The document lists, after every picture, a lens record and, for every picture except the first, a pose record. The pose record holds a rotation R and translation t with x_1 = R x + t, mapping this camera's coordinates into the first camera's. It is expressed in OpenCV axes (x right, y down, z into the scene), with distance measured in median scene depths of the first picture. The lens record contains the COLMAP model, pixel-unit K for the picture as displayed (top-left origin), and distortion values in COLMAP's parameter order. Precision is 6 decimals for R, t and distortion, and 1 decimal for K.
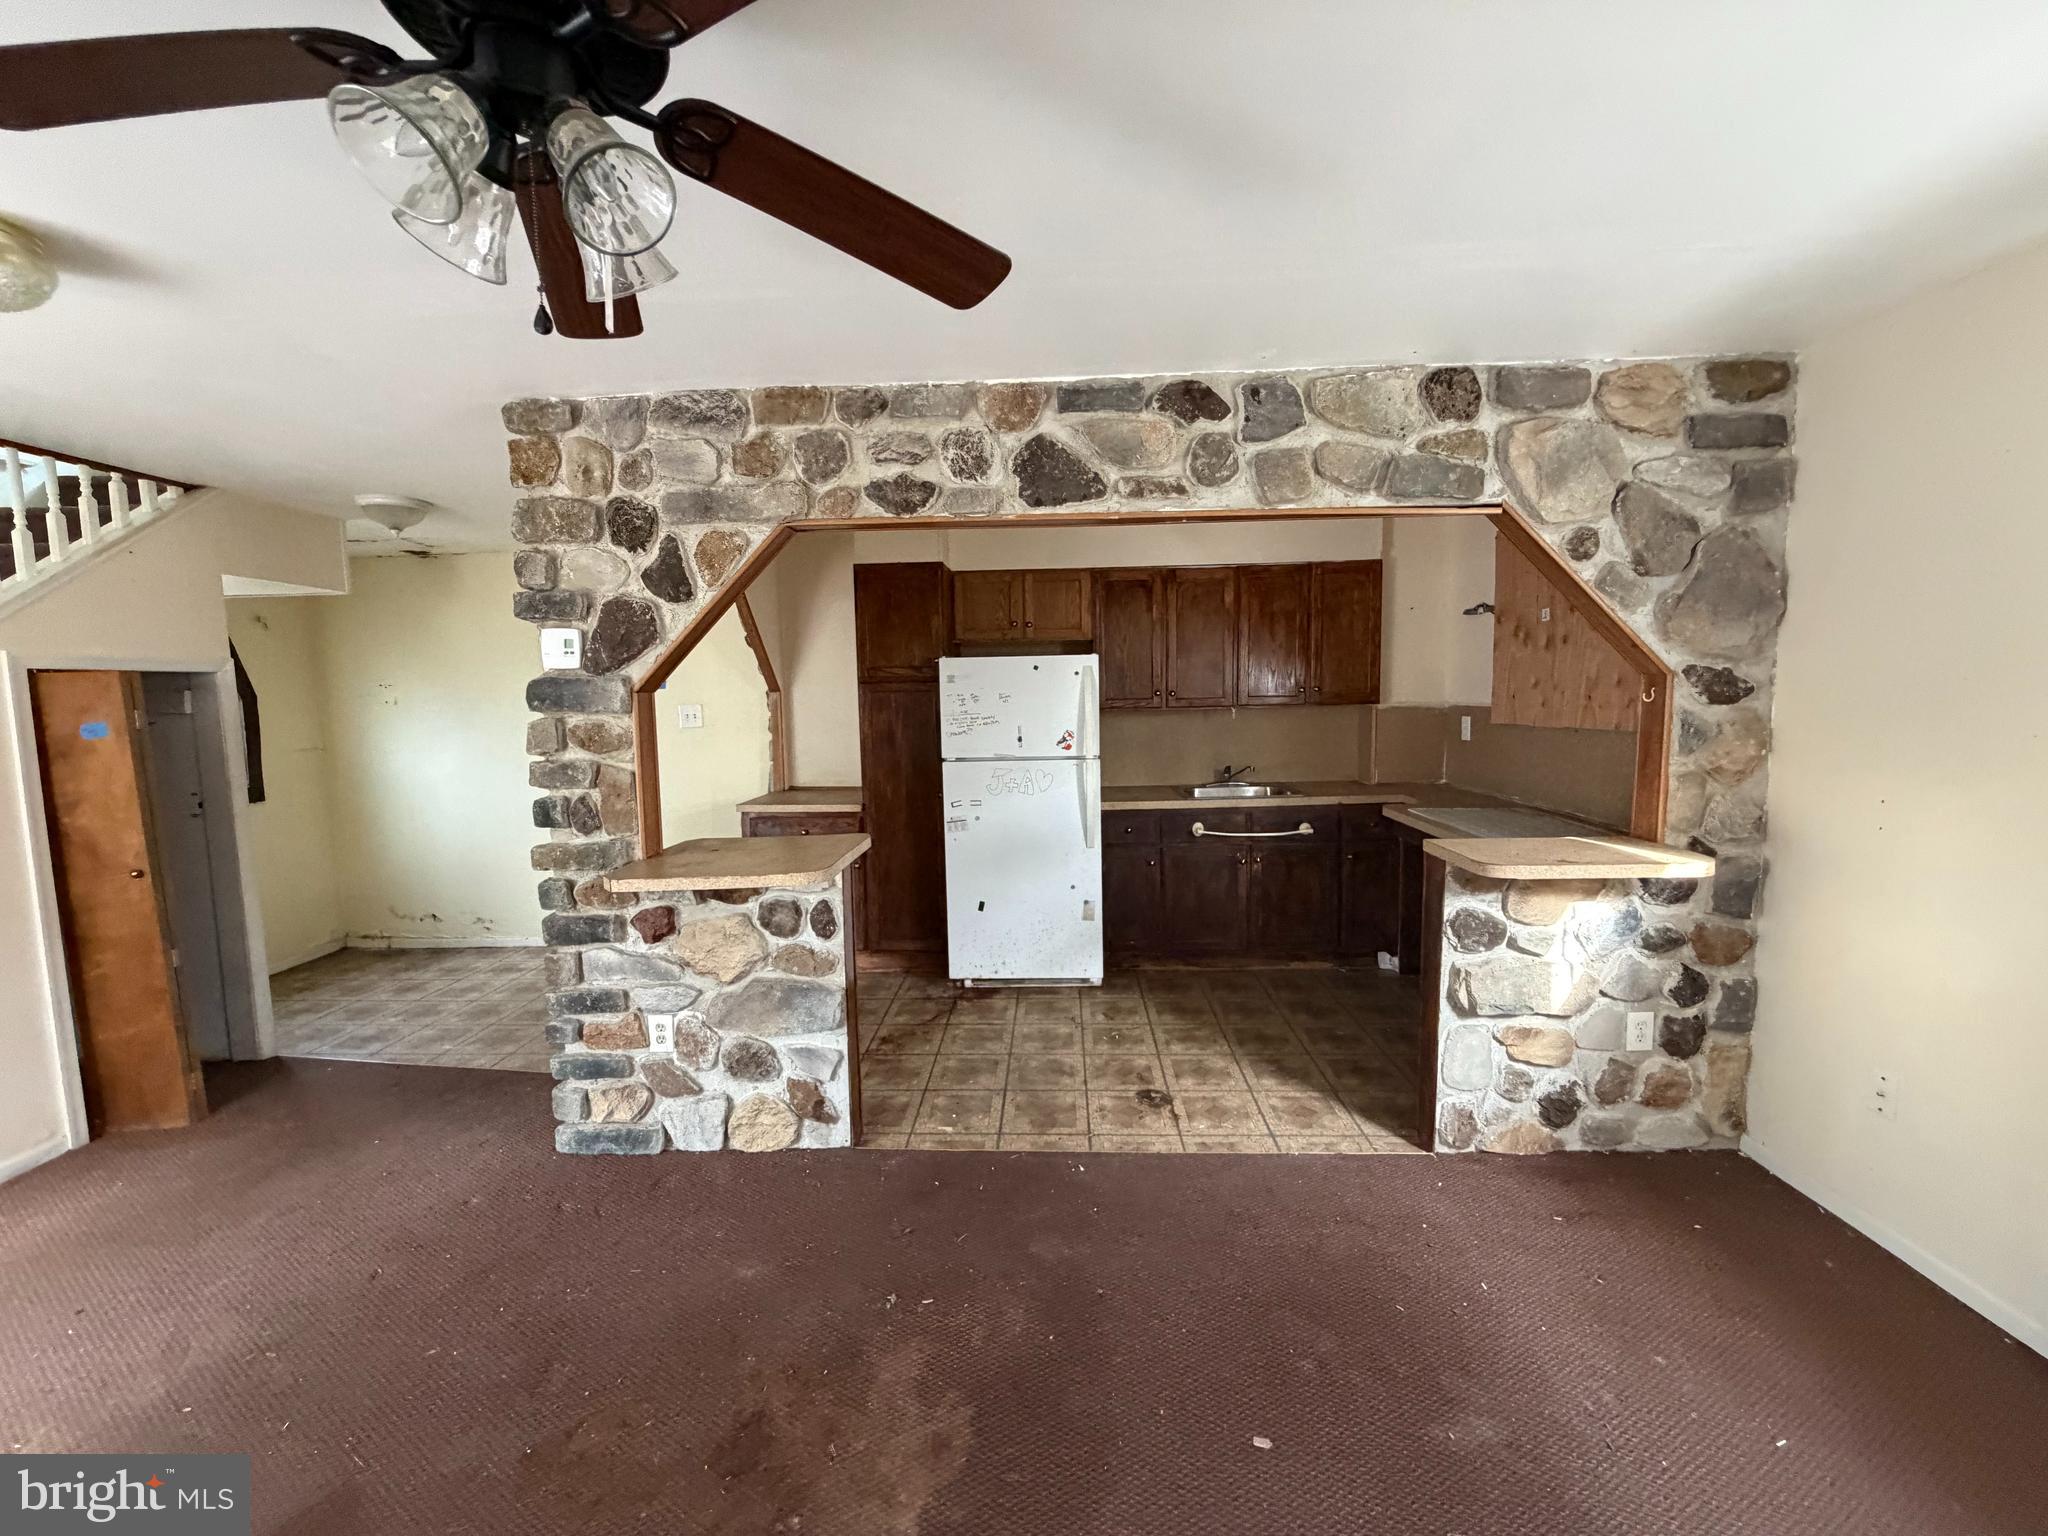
lens RADIAL K [[817.1, 0, 1020.5], [0, 817.1, 768.7], [0, 0, 1]] dist [-0.001155, 0.000310]
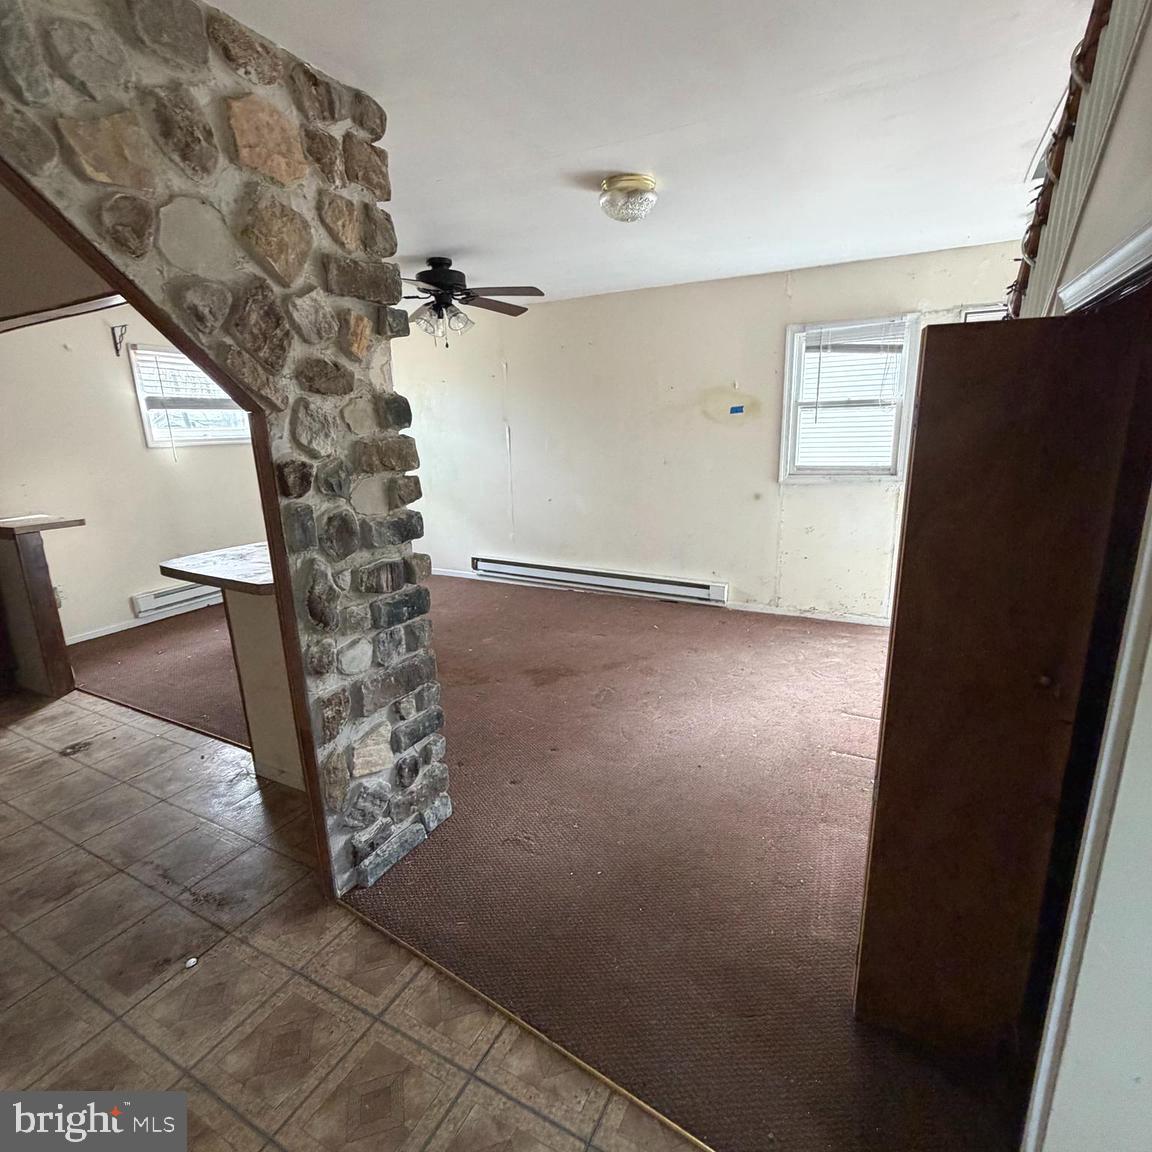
lens RADIAL K [[609.4, 0, 576.0], [0, 609.4, 576.0], [0, 0, 1]] dist [0.001644, -0.000011]
pose [[-0.902409, -0.059484, 0.426755, -1.129714], [0.088298, 0.943877, 0.318277, -0.122675], [-0.421736, 0.324898, -0.846511, 1.626003]]
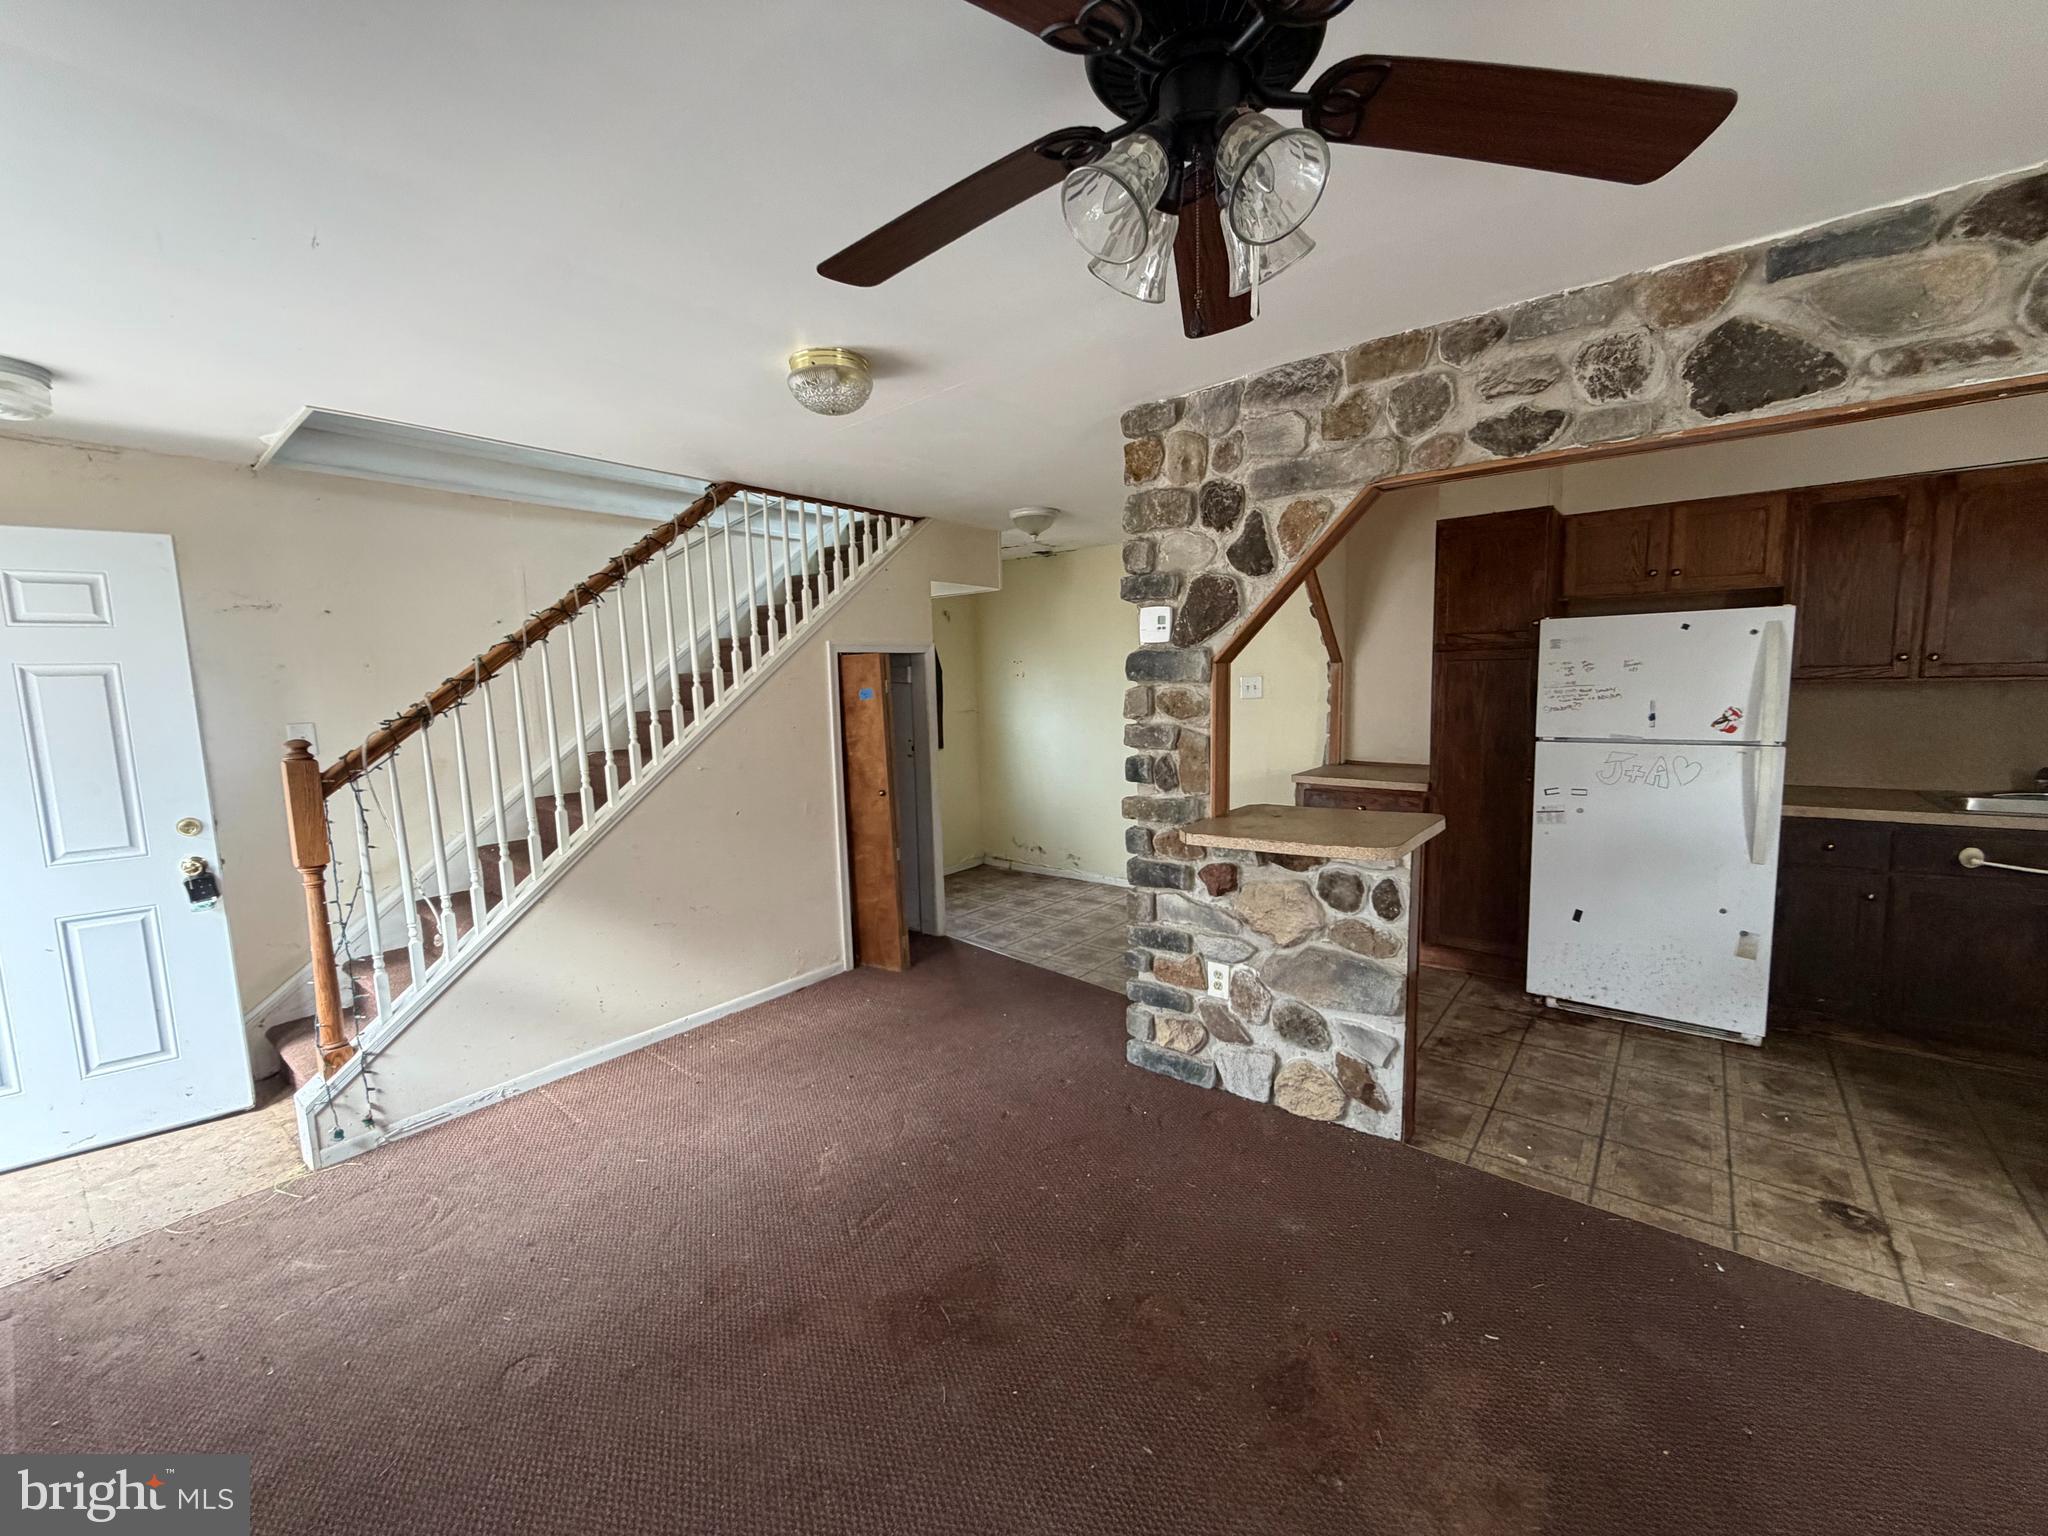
lens RADIAL K [[817.1, 0, 1020.5], [0, 817.1, 768.7], [0, 0, 1]] dist [-0.001155, 0.000310]
pose [[0.801656, 0.064215, -0.594327, -0.027471], [-0.045112, 0.997877, 0.046968, 0.006641], [0.596081, -0.010841, 0.802851, -0.018958]]
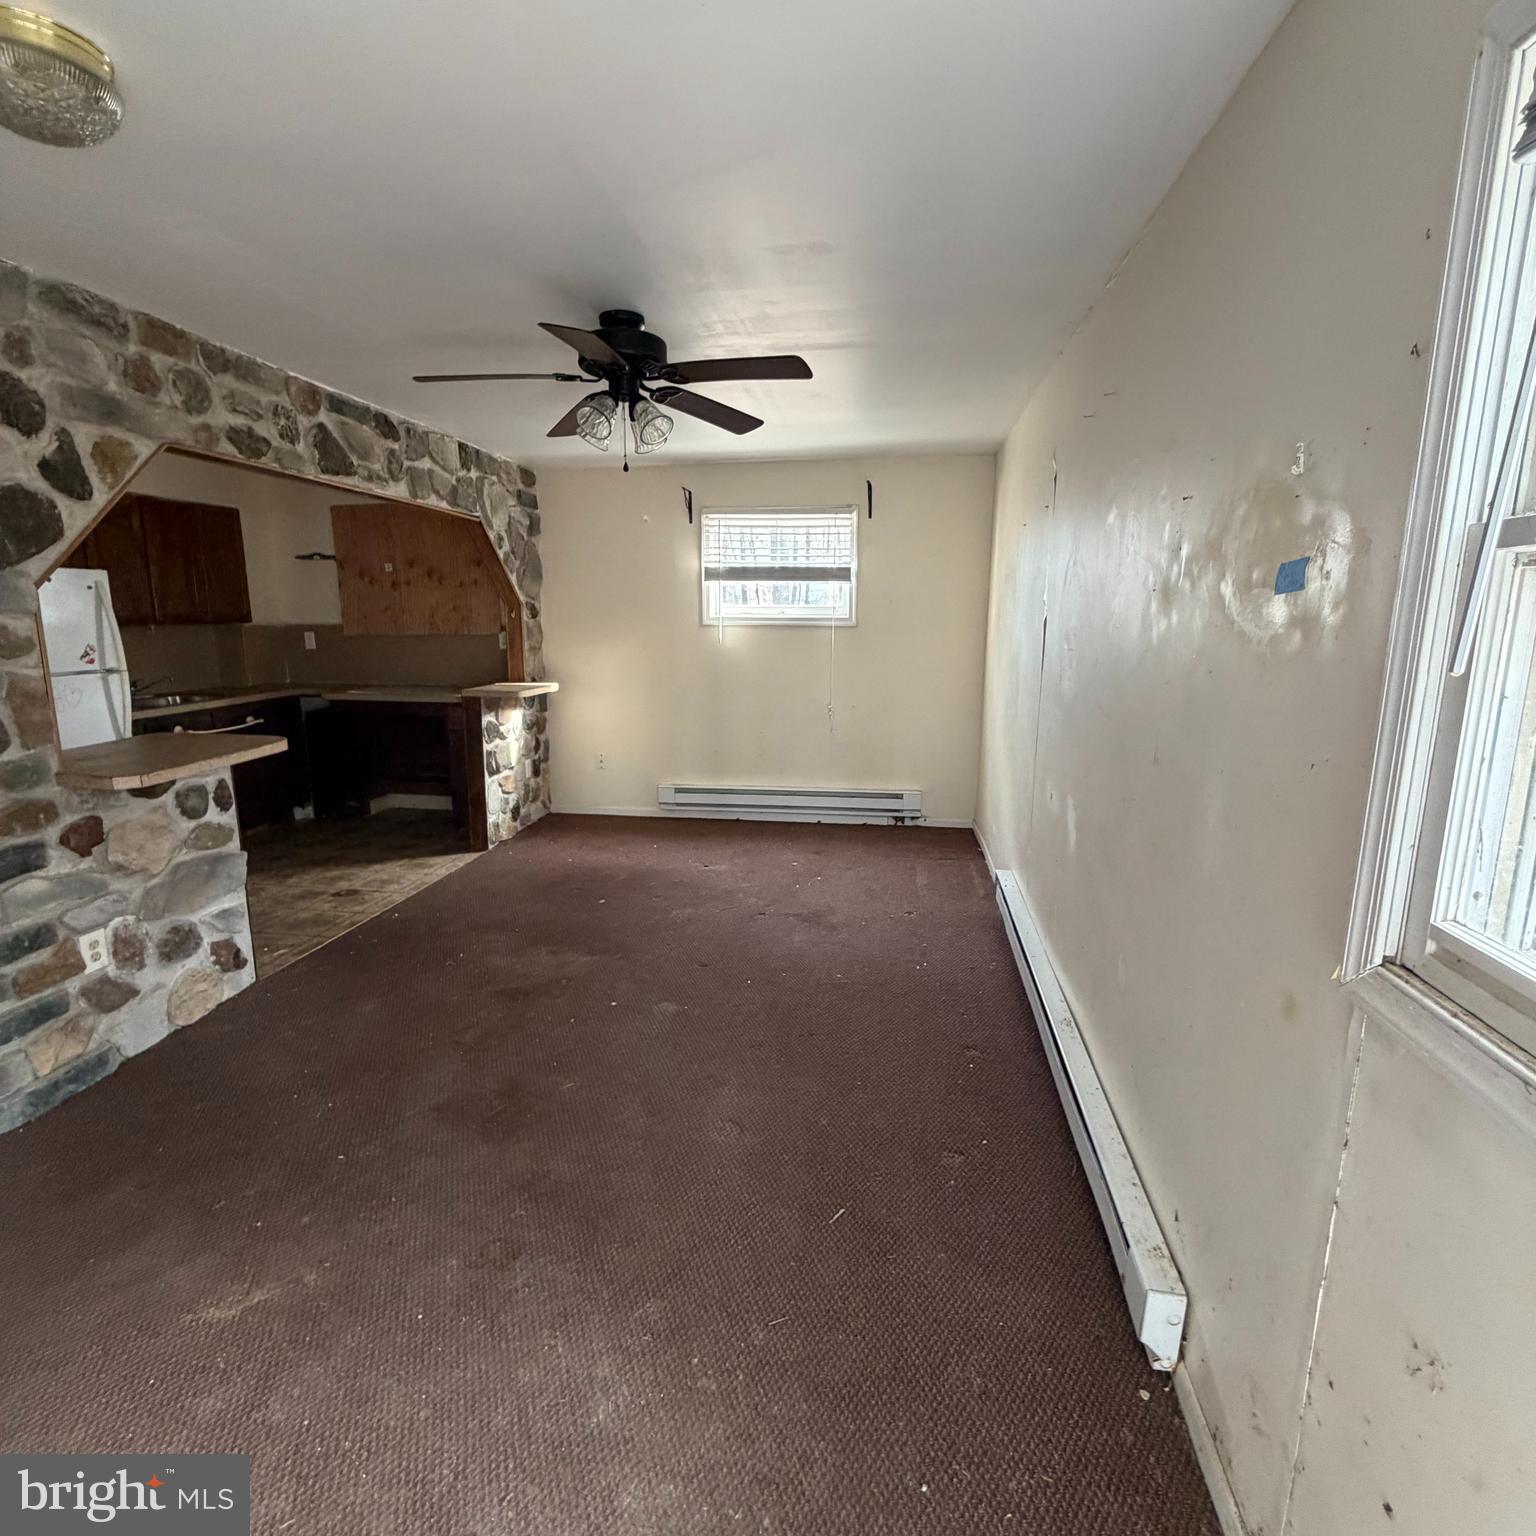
lens RADIAL K [[812.6, 0, 768.0], [0, 812.6, 768.0], [0, 0, 1]] dist [0.001644, -0.000011]
pose [[0.113376, -0.166290, 0.979537, -1.293114], [0.092339, 0.983391, 0.156256, 0.035521], [-0.989252, 0.072734, 0.126848, 0.076414]]
